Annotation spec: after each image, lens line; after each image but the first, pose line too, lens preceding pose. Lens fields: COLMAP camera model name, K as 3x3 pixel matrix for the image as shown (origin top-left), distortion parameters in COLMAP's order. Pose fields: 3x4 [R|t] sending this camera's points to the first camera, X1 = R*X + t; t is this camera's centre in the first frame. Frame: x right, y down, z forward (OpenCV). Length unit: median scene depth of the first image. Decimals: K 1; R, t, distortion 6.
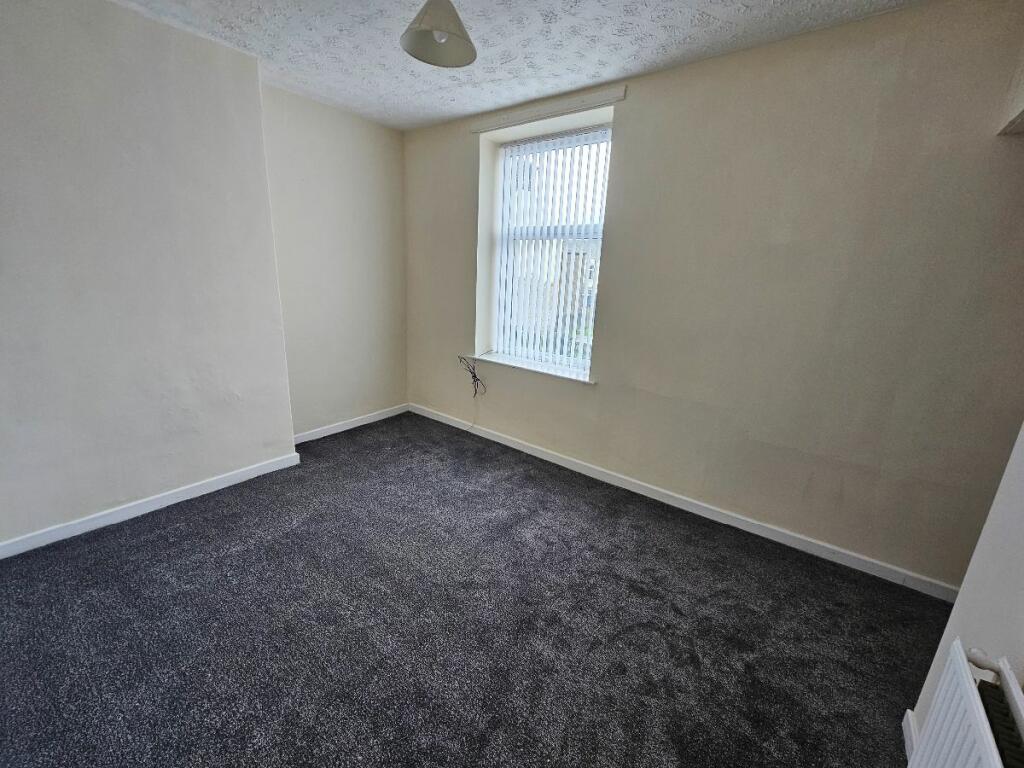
lens RADIAL K [[426.1, 0, 512.0], [0, 426.1, 384.0], [0, 0, 1]] dist [-0.001009, -0.000040]
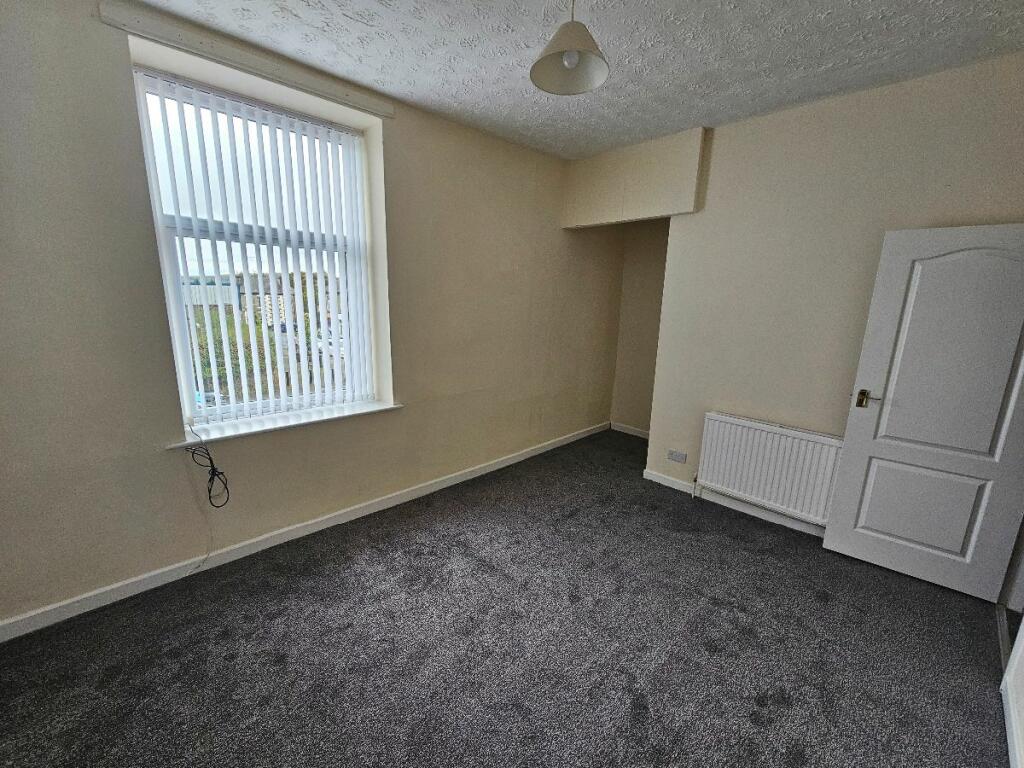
lens RADIAL K [[422.3, 0, 507.6], [0, 422.3, 384.5], [0, 0, 1]] dist [0.011723, 0.000291]
pose [[0.147321, -0.248895, 0.957261, -0.645856], [0.233342, 0.949248, 0.210900, -0.186180], [-0.961170, 0.192299, 0.197921, 0.545663]]
